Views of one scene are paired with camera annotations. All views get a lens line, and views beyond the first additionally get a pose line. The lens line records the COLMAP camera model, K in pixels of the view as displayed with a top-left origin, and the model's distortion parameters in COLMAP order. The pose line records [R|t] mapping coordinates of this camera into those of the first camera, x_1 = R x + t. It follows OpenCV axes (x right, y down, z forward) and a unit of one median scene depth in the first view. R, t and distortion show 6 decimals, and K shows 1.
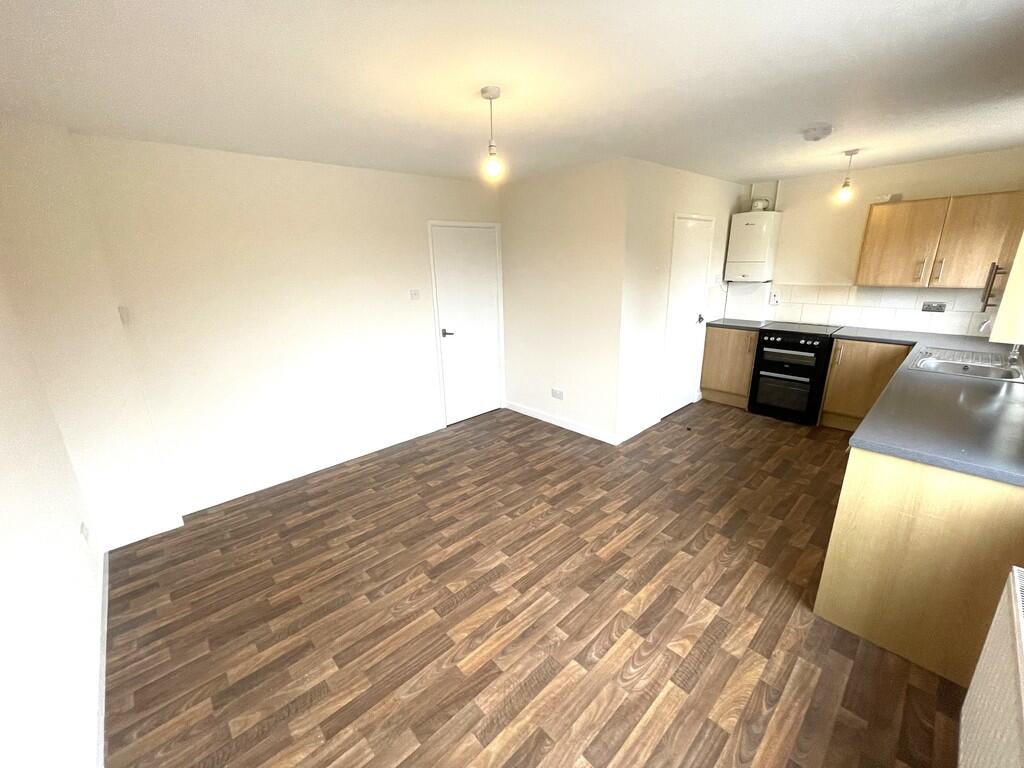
lens RADIAL K [[412.4, 0, 511.0], [0, 412.4, 385.9], [0, 0, 1]] dist [-0.001949, -0.000070]
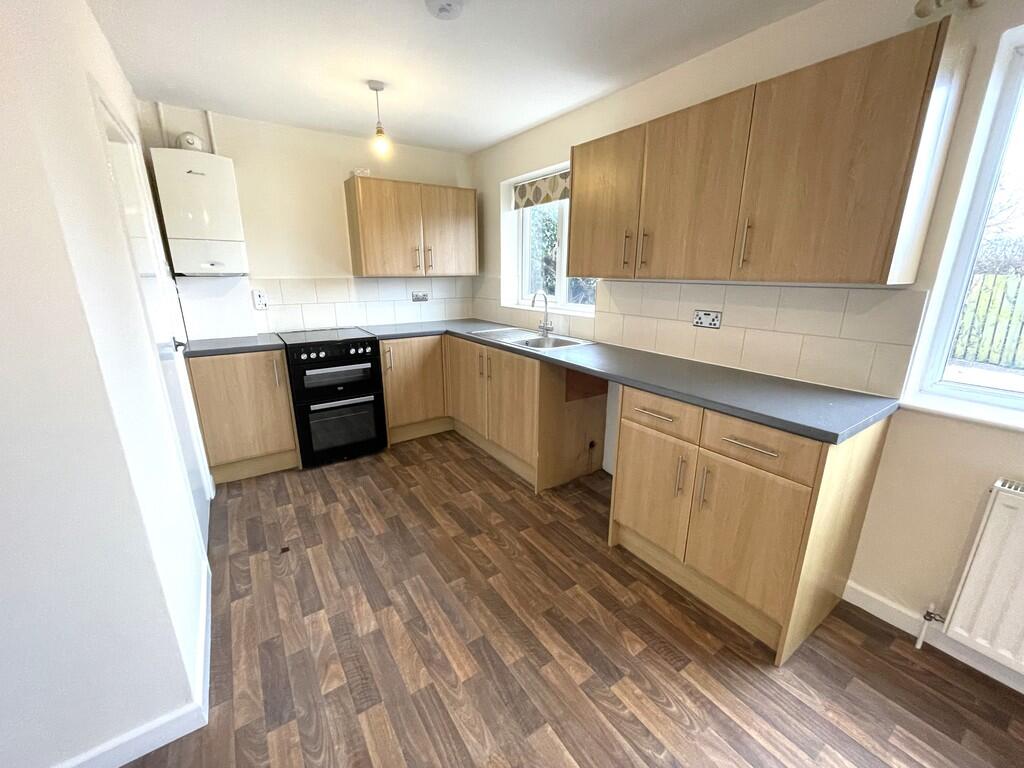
lens RADIAL K [[412.4, 0, 511.5], [0, 412.4, 384.7], [0, 0, 1]] dist [-0.001949, -0.000070]
pose [[0.148446, -0.240317, 0.959276, 0.029658], [0.283139, 0.939744, 0.191609, -0.115487], [-0.947521, 0.243165, 0.207544, 0.612589]]
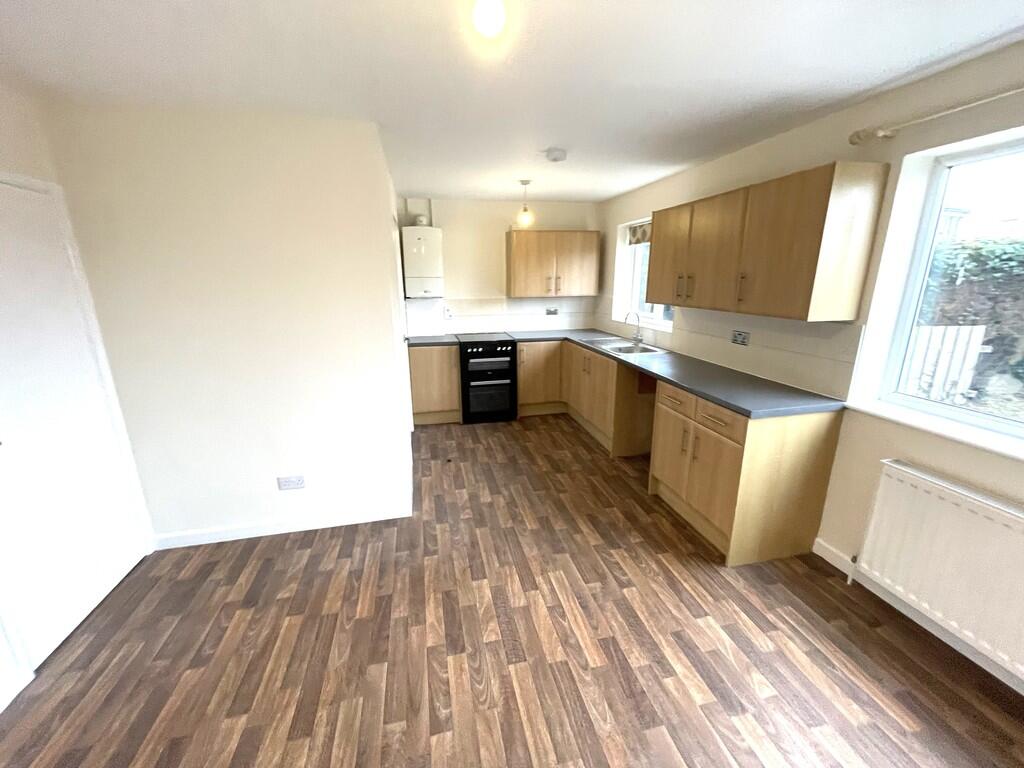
lens RADIAL K [[412.4, 0, 512.1], [0, 412.4, 384.7], [0, 0, 1]] dist [-0.001949, -0.000070]
pose [[0.501959, -0.199272, 0.841622, -0.230093], [0.247848, 0.965427, 0.080764, -0.097591], [-0.828618, 0.168054, 0.533994, 0.412058]]
